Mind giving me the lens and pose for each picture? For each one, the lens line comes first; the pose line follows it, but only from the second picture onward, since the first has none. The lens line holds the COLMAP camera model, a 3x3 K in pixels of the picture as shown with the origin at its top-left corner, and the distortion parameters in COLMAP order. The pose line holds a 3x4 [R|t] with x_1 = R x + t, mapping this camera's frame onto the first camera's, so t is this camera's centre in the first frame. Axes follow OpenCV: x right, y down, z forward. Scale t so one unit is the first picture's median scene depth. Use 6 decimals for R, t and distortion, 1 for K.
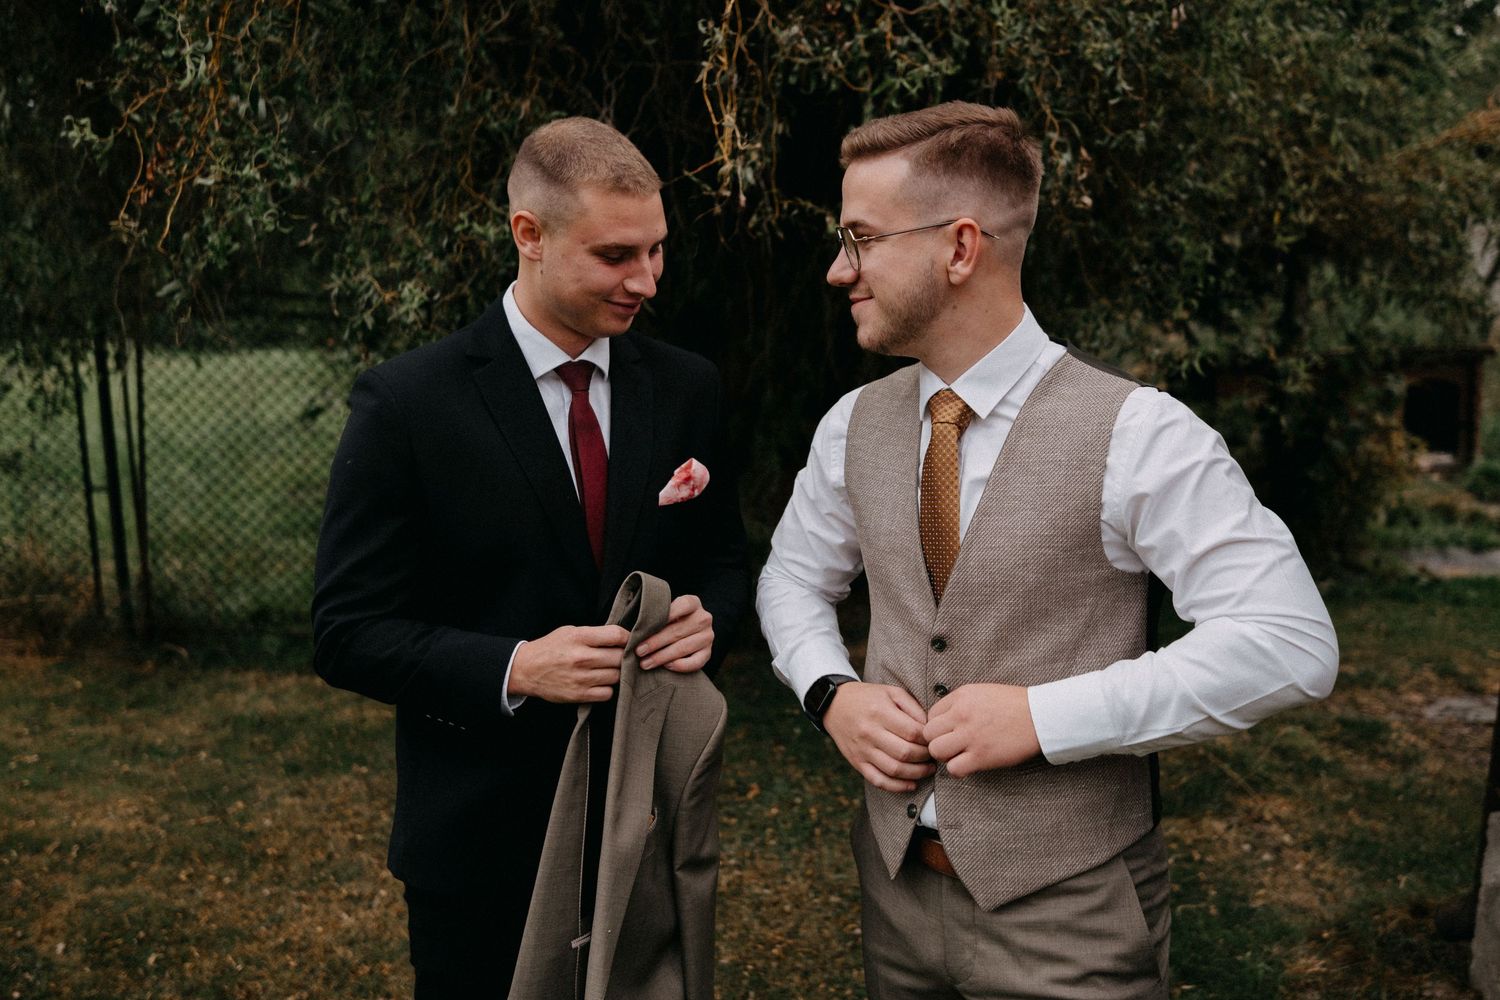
lens RADIAL K [[1214.5, 0, 749.3], [0, 1214.5, 454.1], [0, 0, 1]] dist [-0.011619, -0.002366]
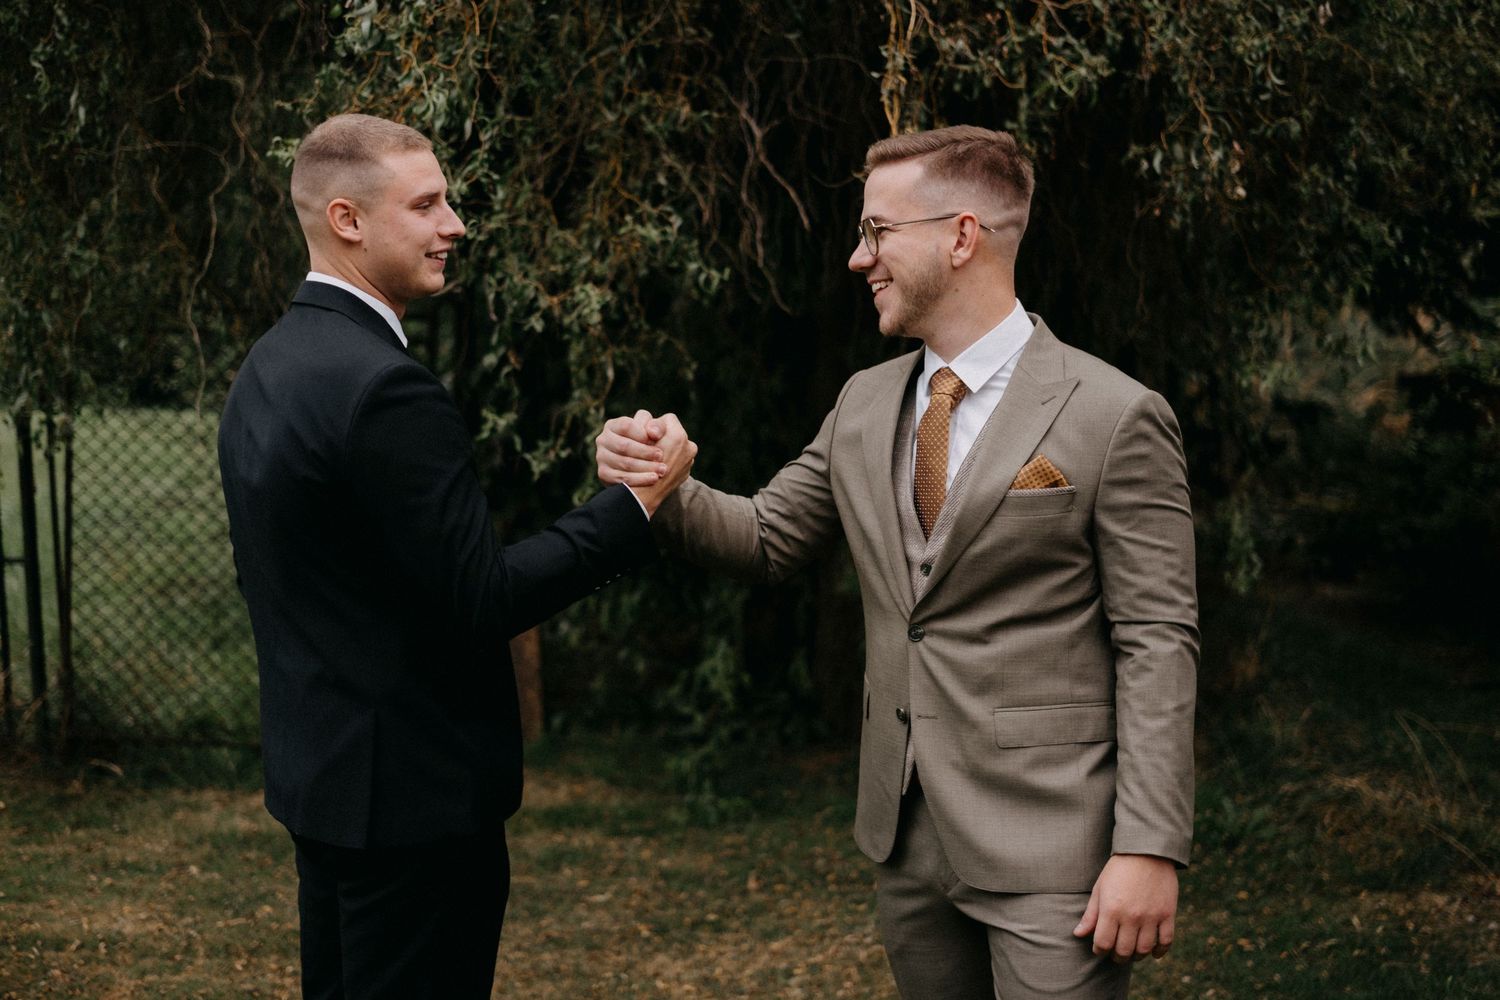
lens RADIAL K [[2068.0, 0, 637.5], [0, 2068.0, 500.7], [0, 0, 1]] dist [-0.027048, 0.109618]
pose [[0.998473, -0.018852, -0.051927, -0.146091], [0.017003, 0.999214, -0.035818, 0.107322], [0.052562, 0.034881, 0.998008, -0.756248]]
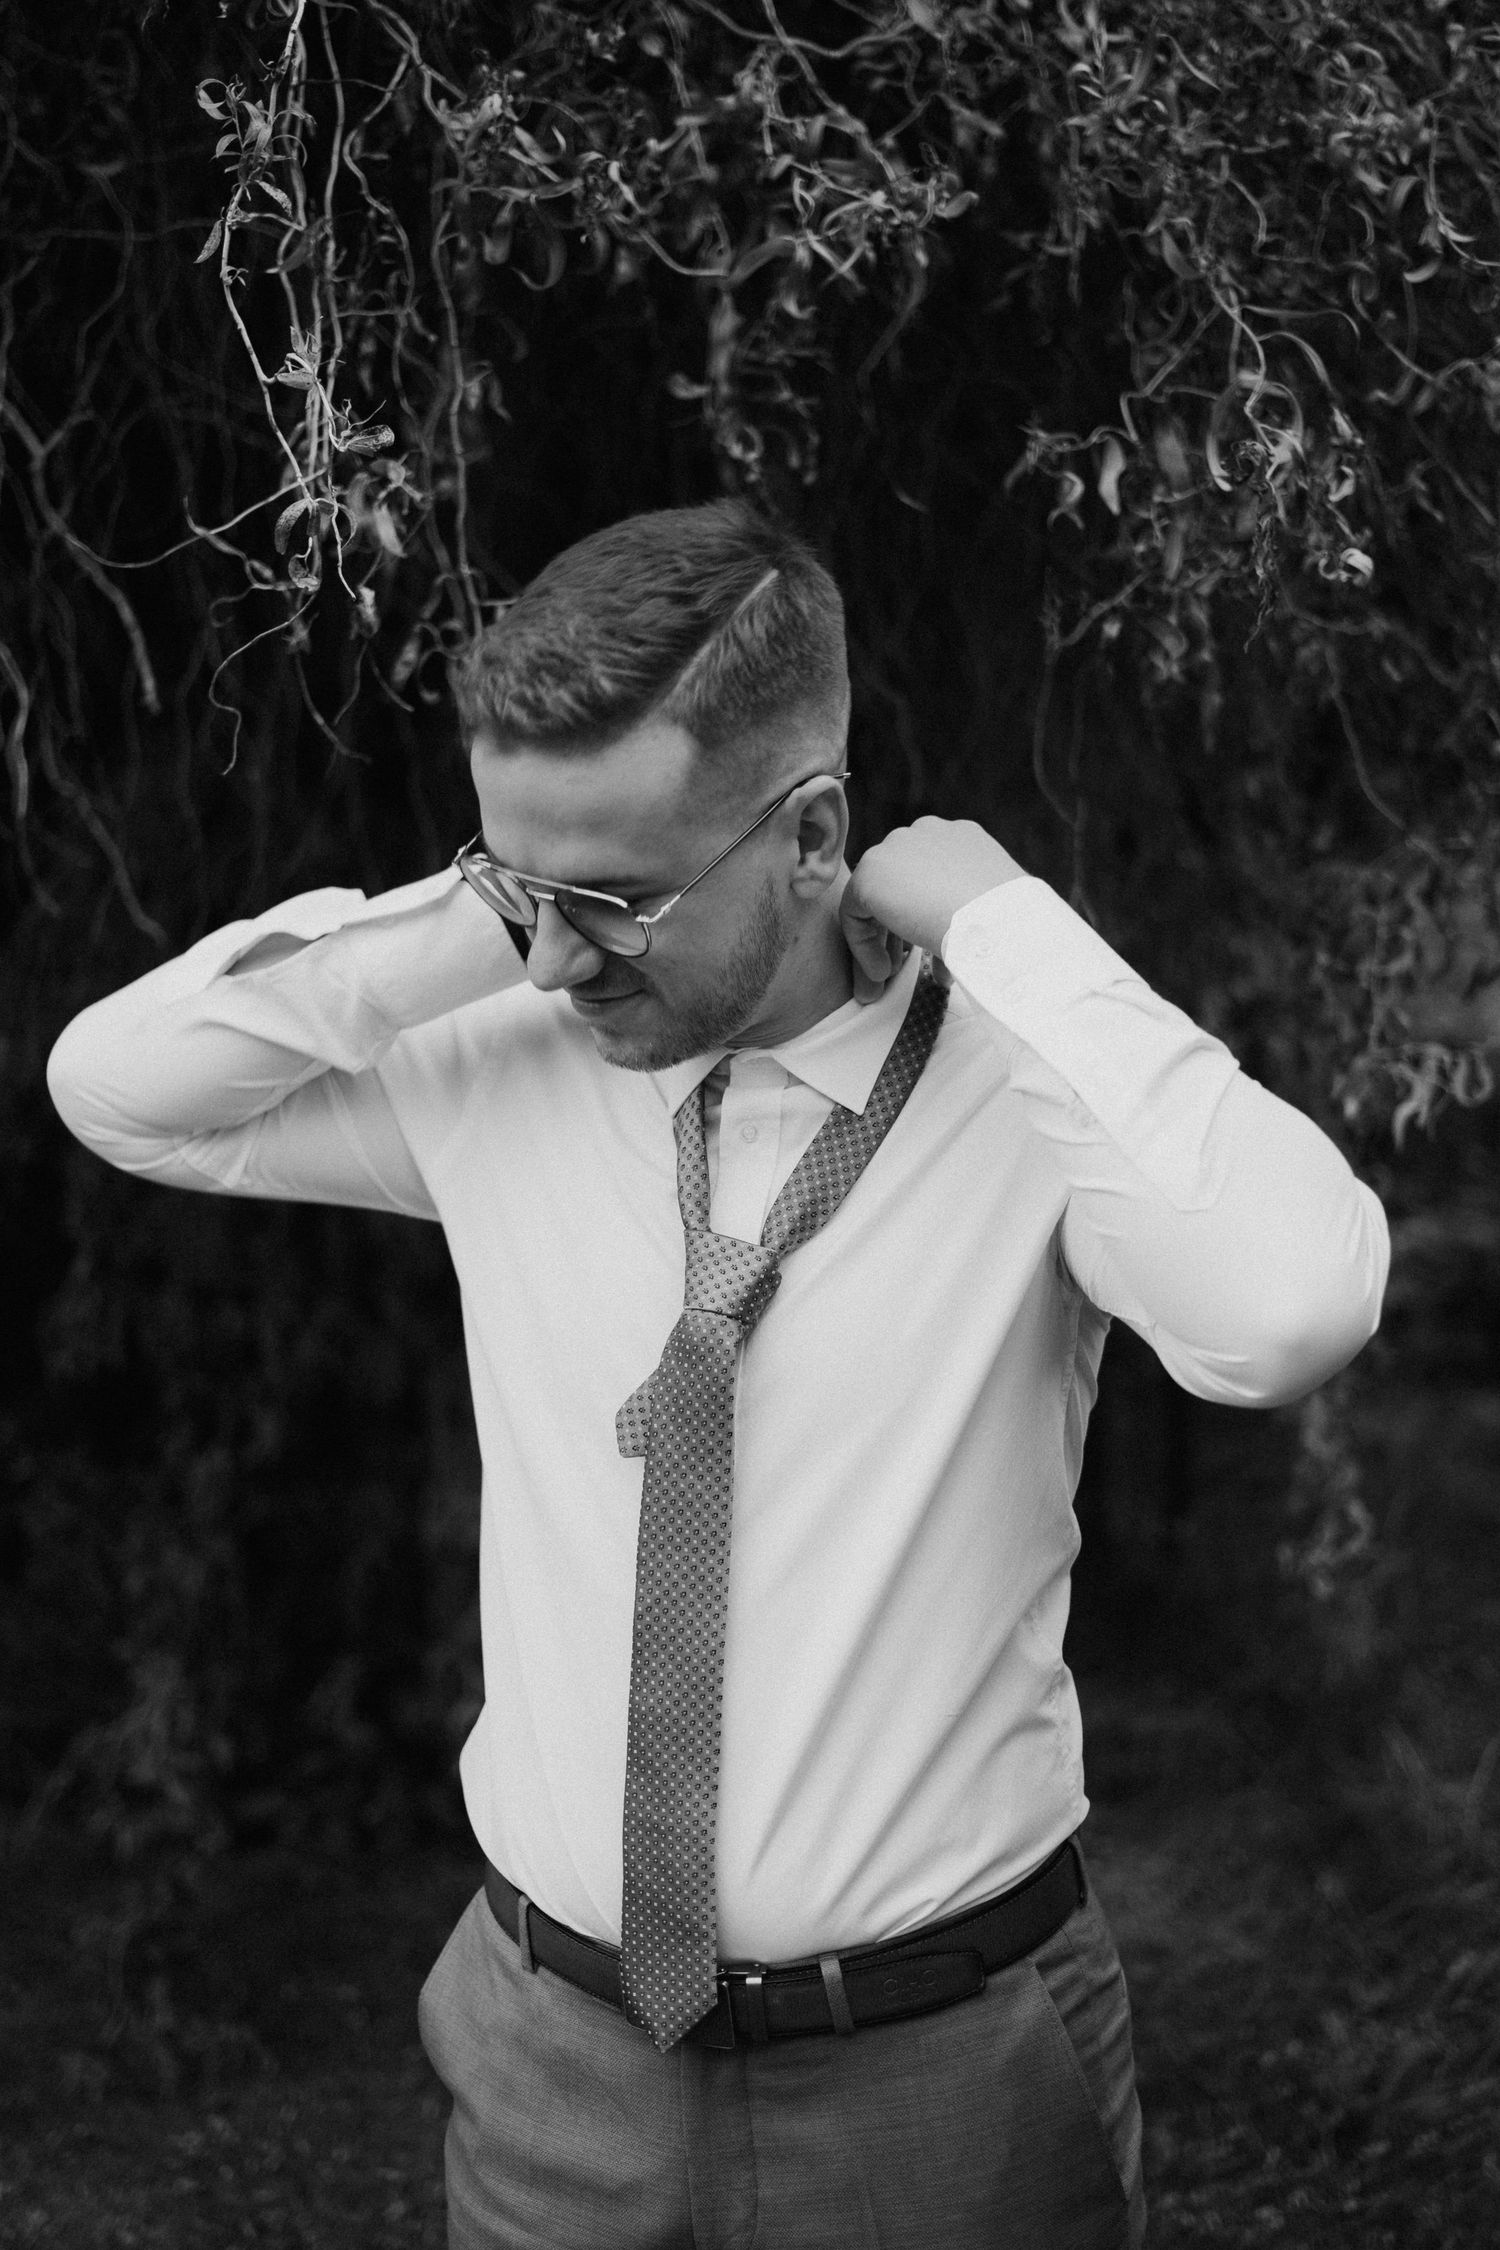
lens RADIAL K [[3203.0, 0, 629.1], [0, 3203.0, 1166.9], [0, 0, 1]] dist [0.001079, 0.043870]
pose [[0.998222, -0.049541, 0.033158, 0.028352], [0.050618, 0.998190, -0.032474, -0.014313], [-0.031489, 0.034095, 0.998922, 0.086565]]
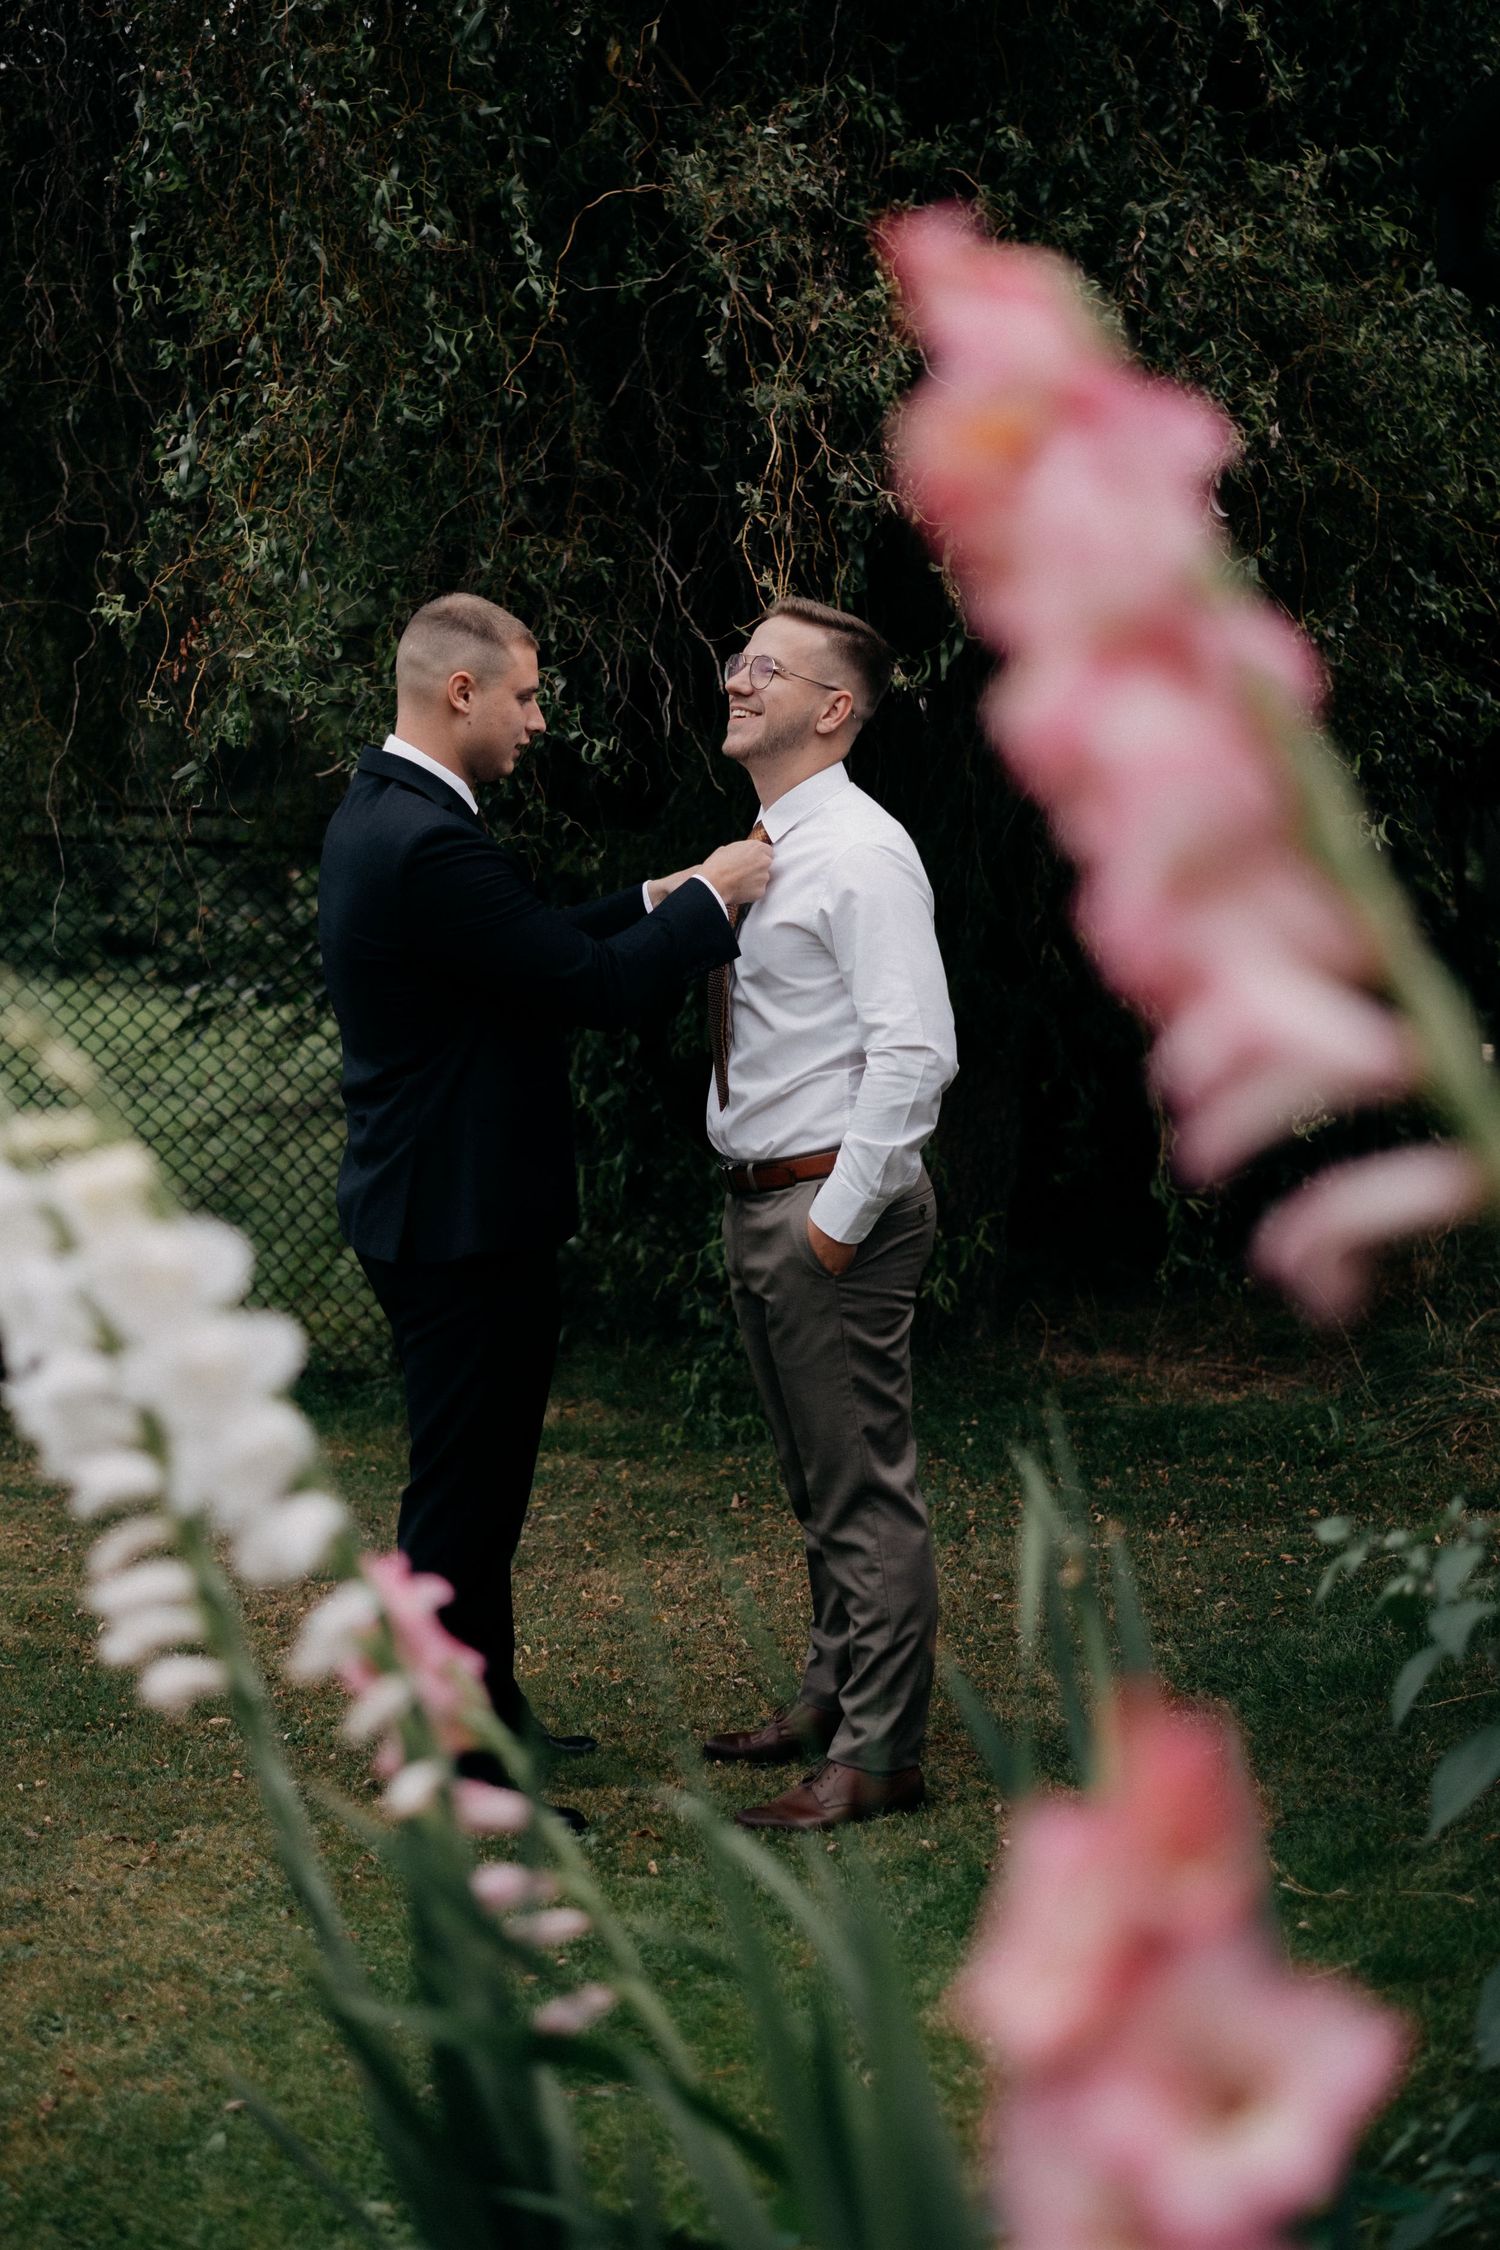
lens RADIAL K [[3203.0, 0, 629.1], [0, 3203.0, 1166.9], [0, 0, 1]] dist [0.001079, 0.043870]
pose [[0.987618, -0.011836, -0.156432, 0.233568], [0.006537, 0.999389, -0.034345, 0.254188], [0.156743, 0.032897, 0.987091, -1.362306]]
